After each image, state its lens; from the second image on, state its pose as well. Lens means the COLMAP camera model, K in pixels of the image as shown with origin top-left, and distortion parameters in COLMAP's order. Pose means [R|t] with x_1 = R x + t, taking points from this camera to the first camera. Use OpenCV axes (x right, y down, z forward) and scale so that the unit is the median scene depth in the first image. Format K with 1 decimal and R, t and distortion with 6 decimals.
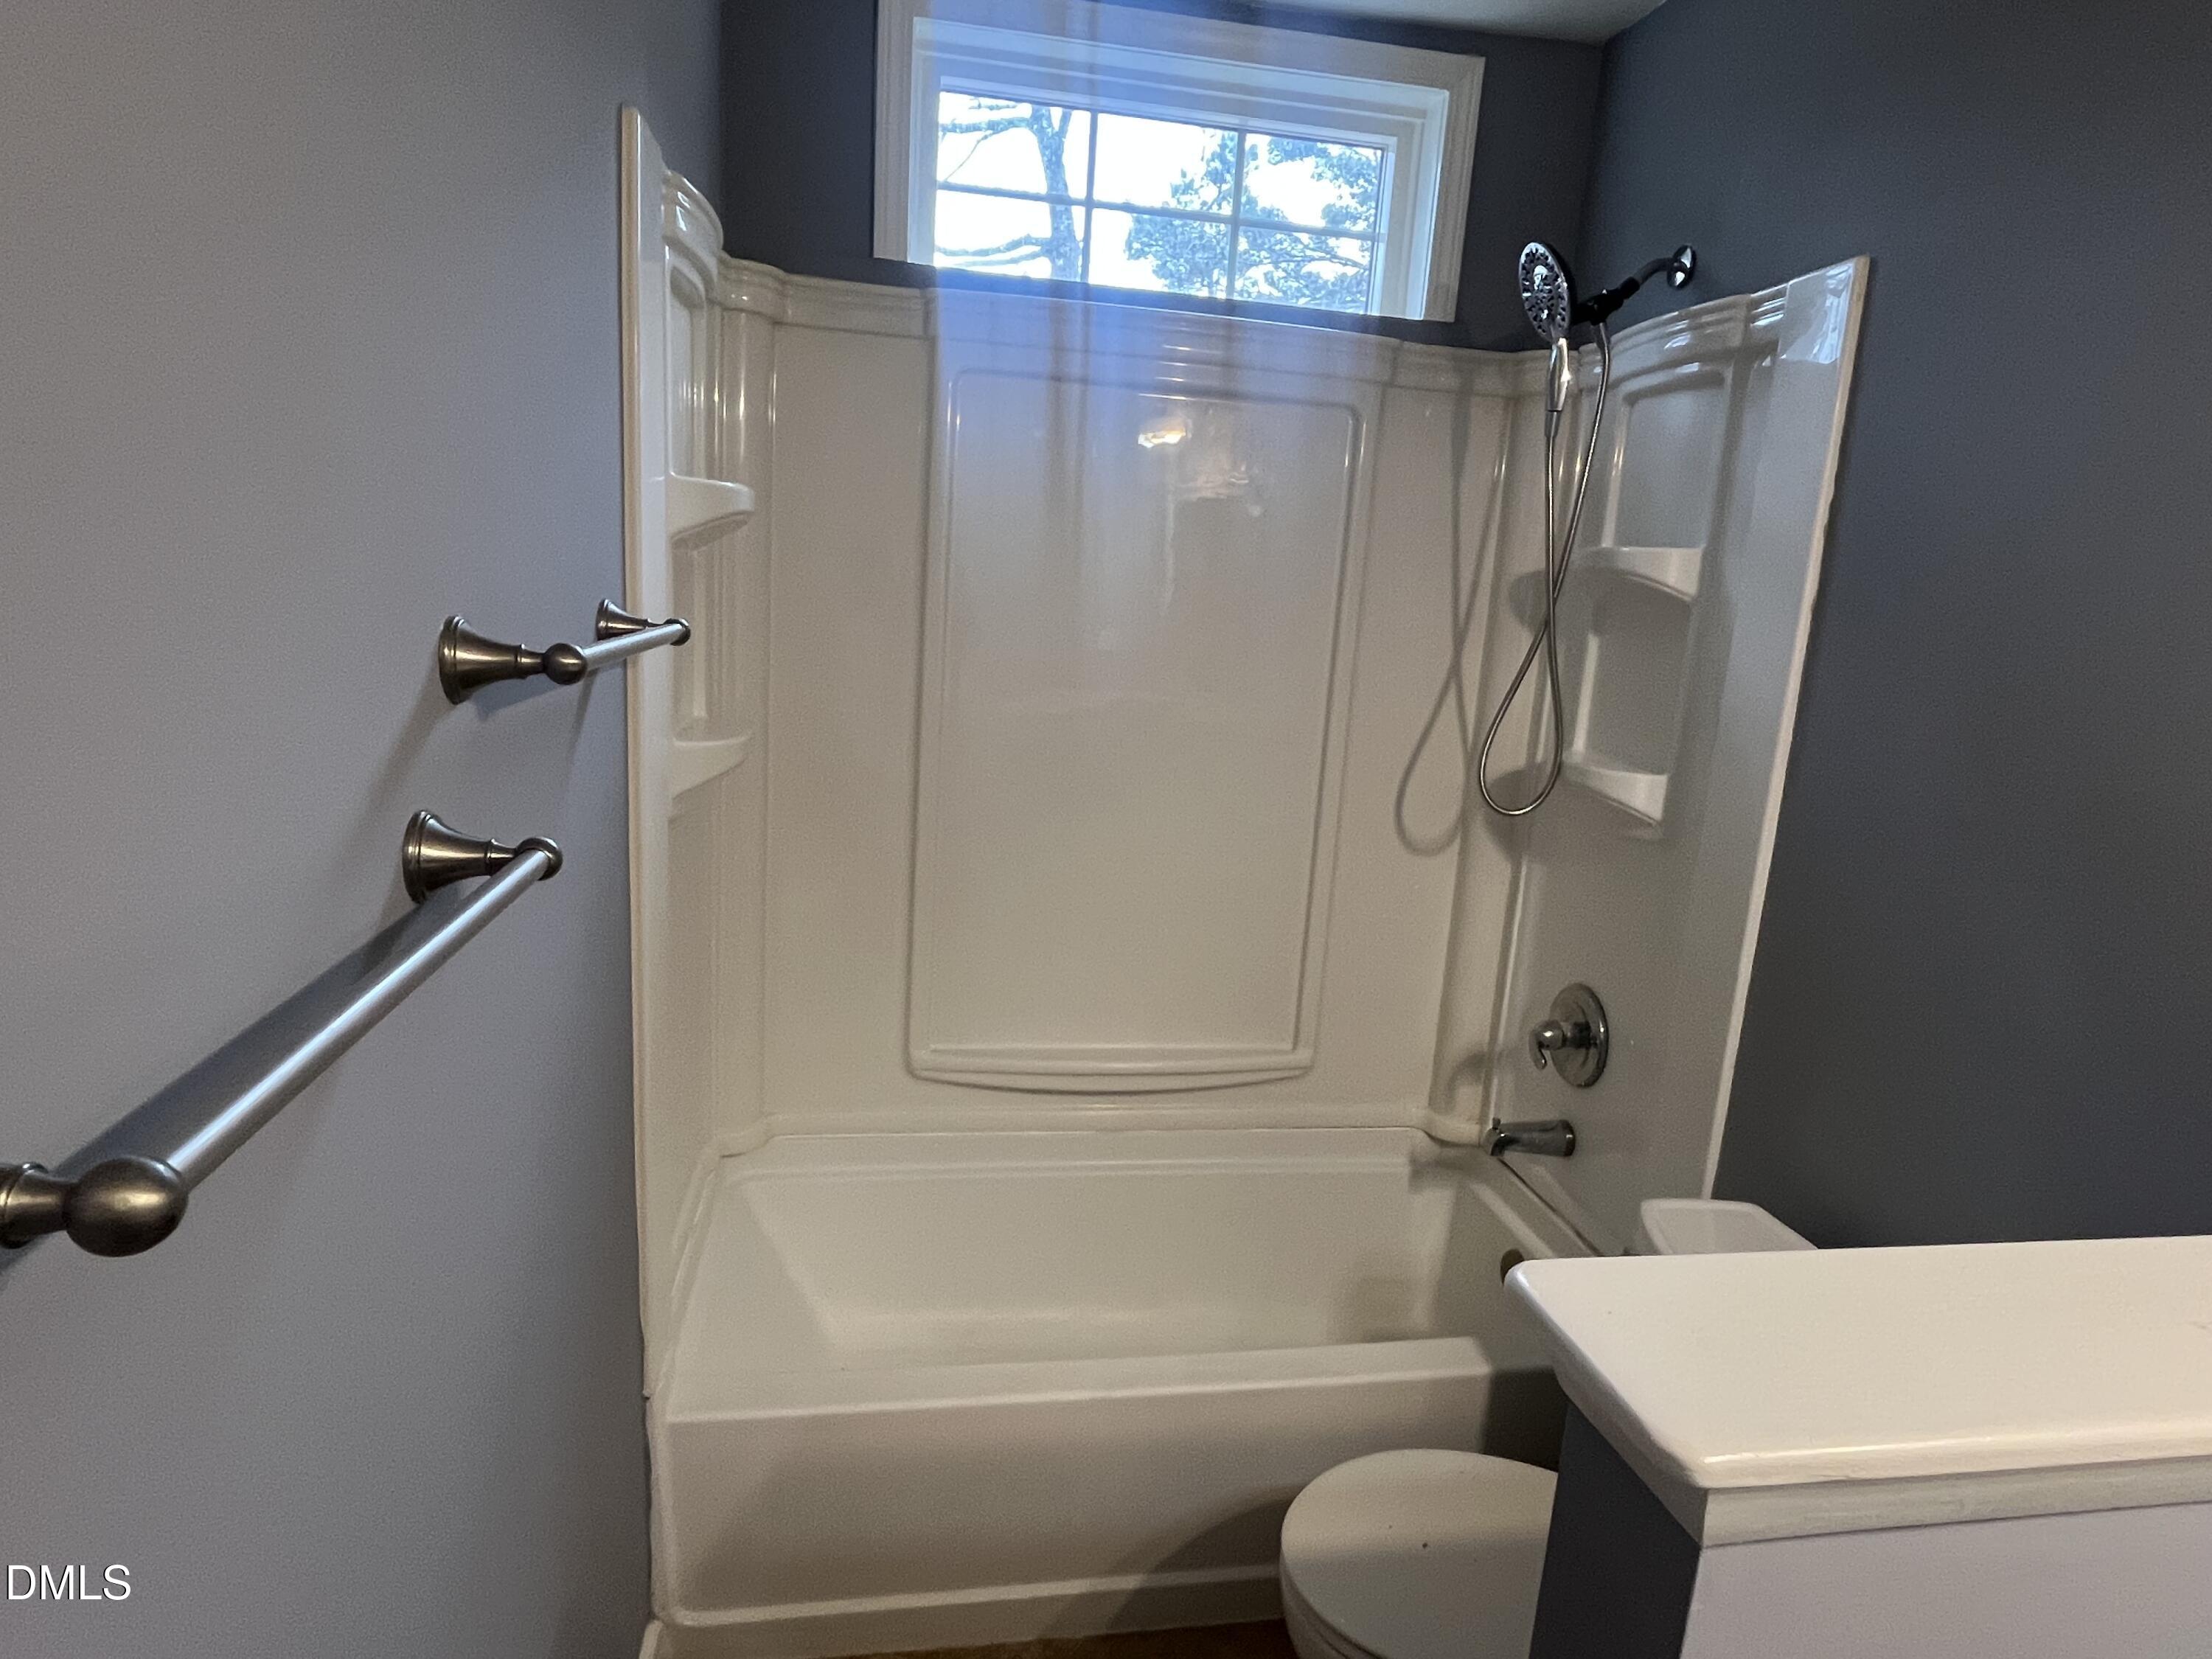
lens RADIAL K [[1252.3, 0, 1101.6], [0, 1252.3, 832.6], [0, 0, 1]] dist [-0.002805, -0.001214]
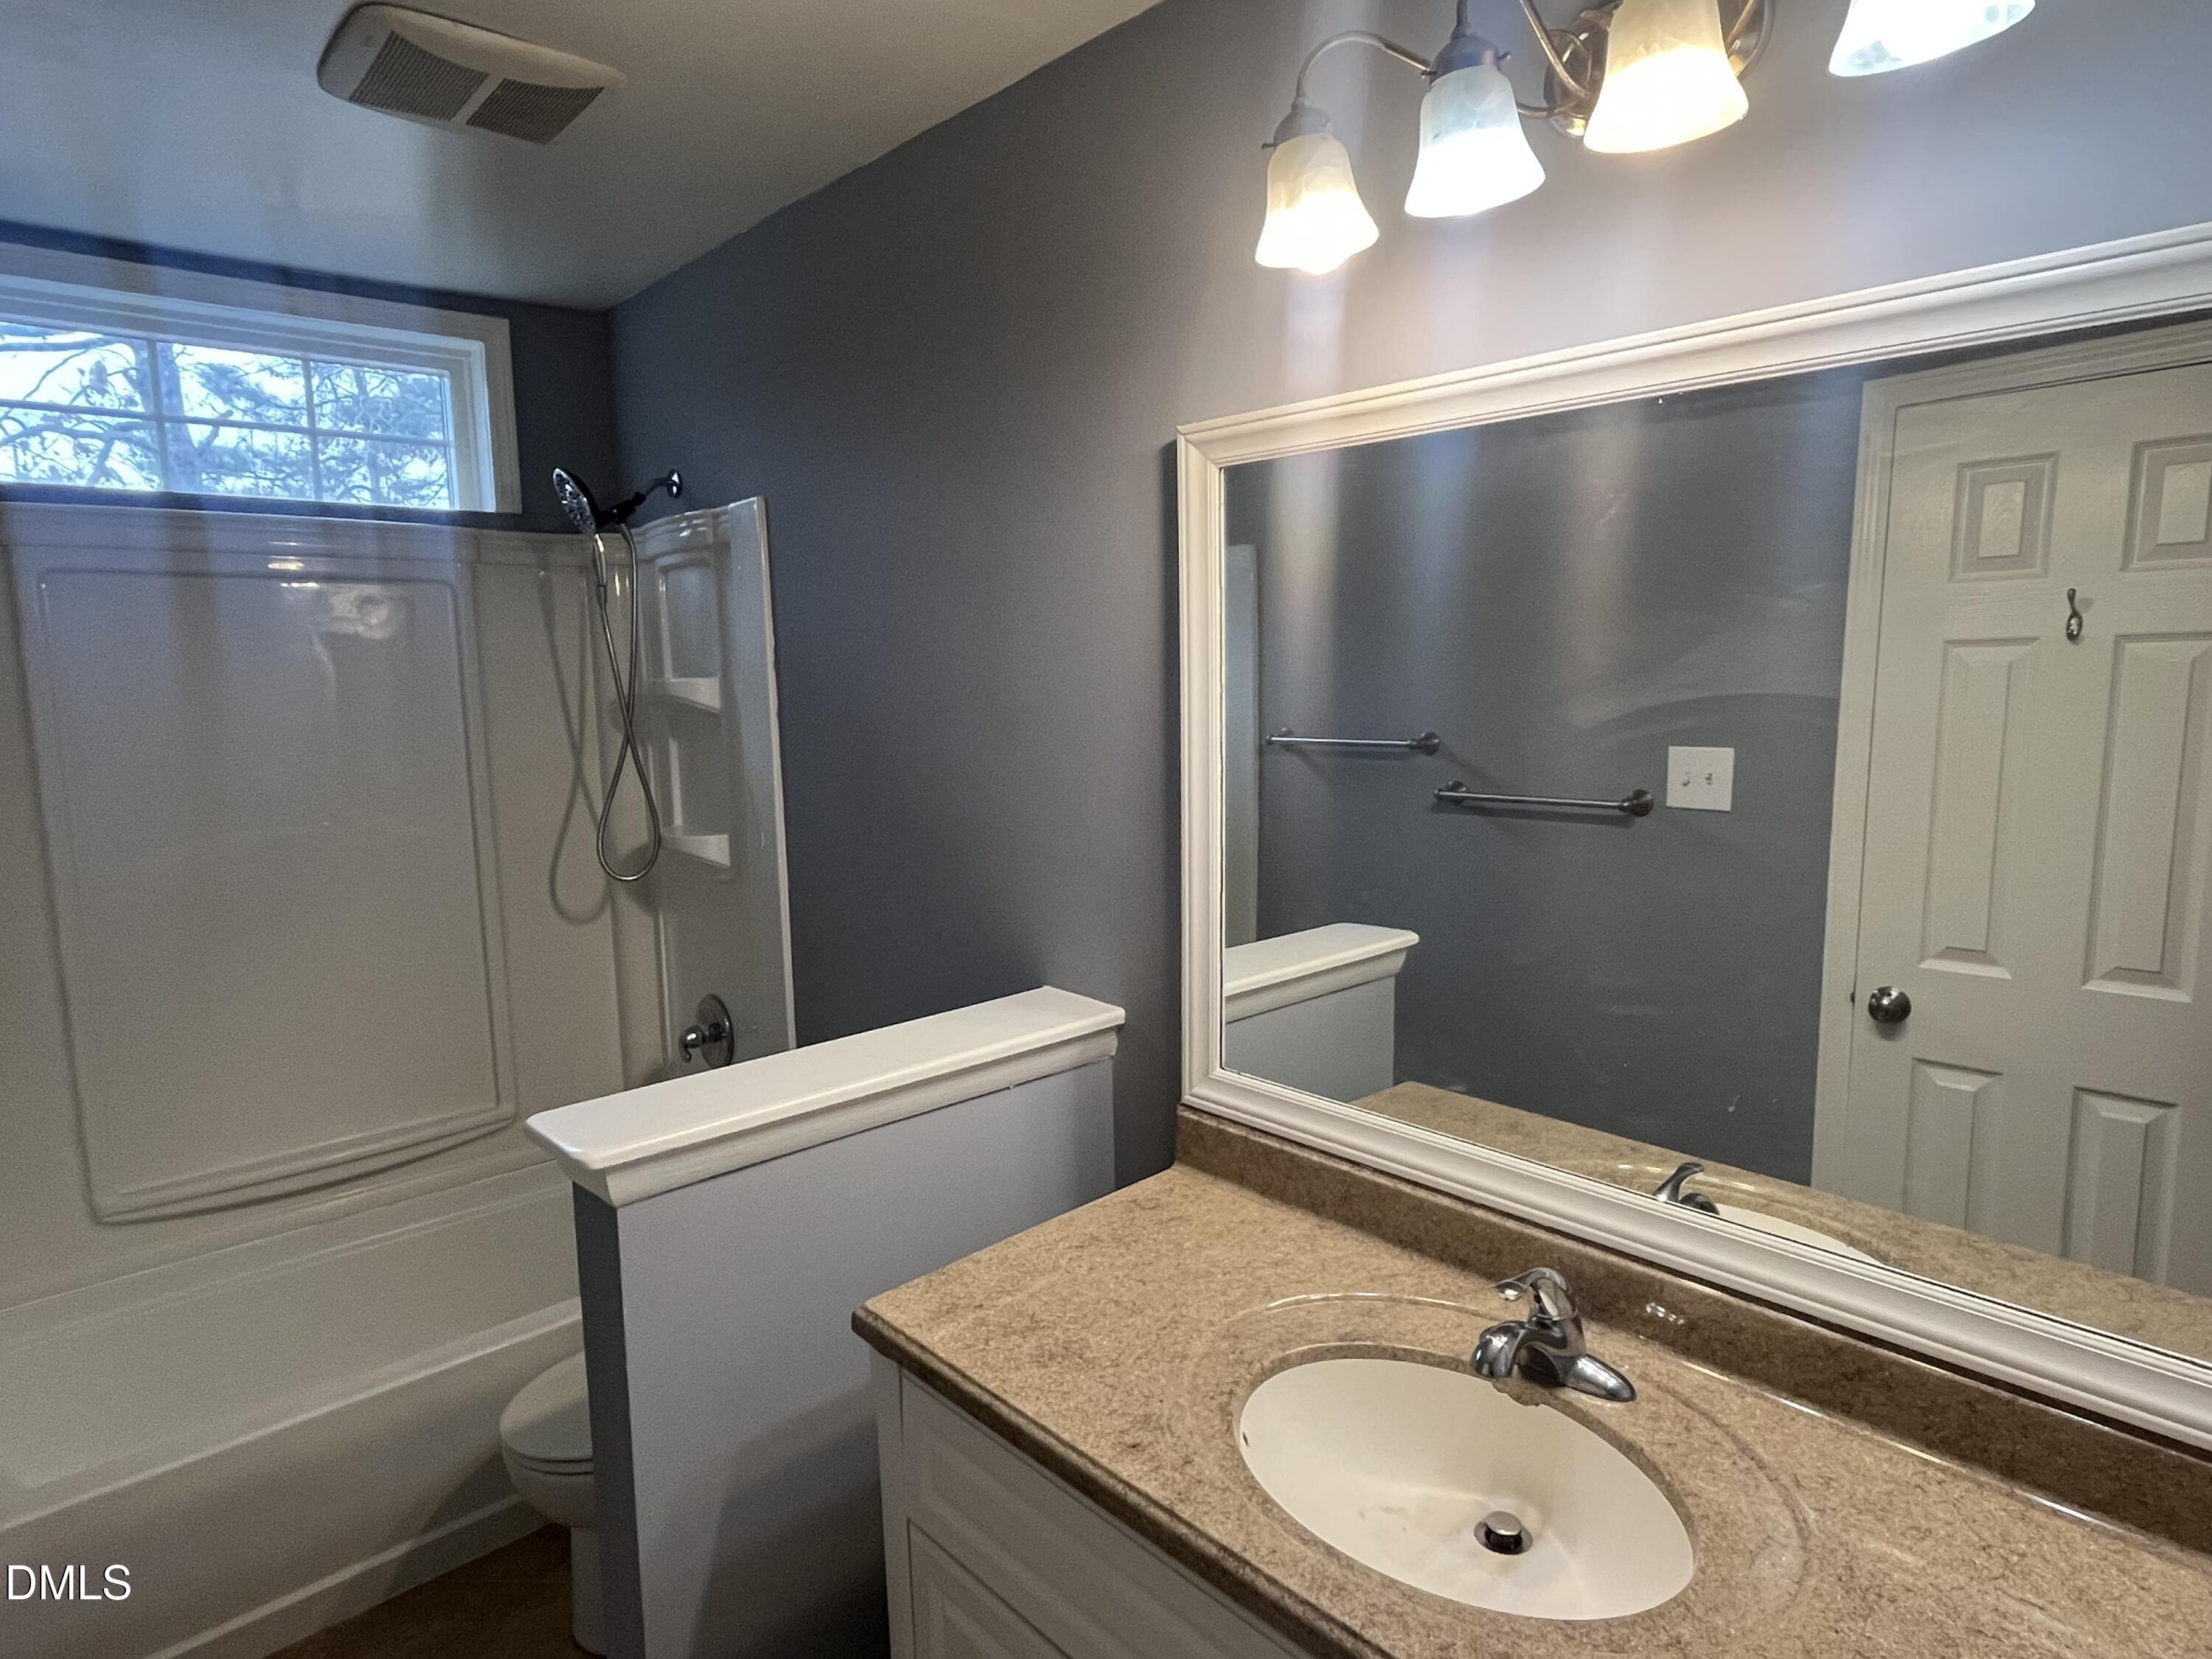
lens RADIAL K [[1252.3, 0, 1101.6], [0, 1252.3, 832.6], [0, 0, 1]] dist [-0.002805, -0.001214]
pose [[0.832463, -0.152505, 0.532680, 0.043173], [0.185382, 0.982631, -0.008386, 0.040028], [-0.522149, 0.105730, 0.846275, -0.392326]]
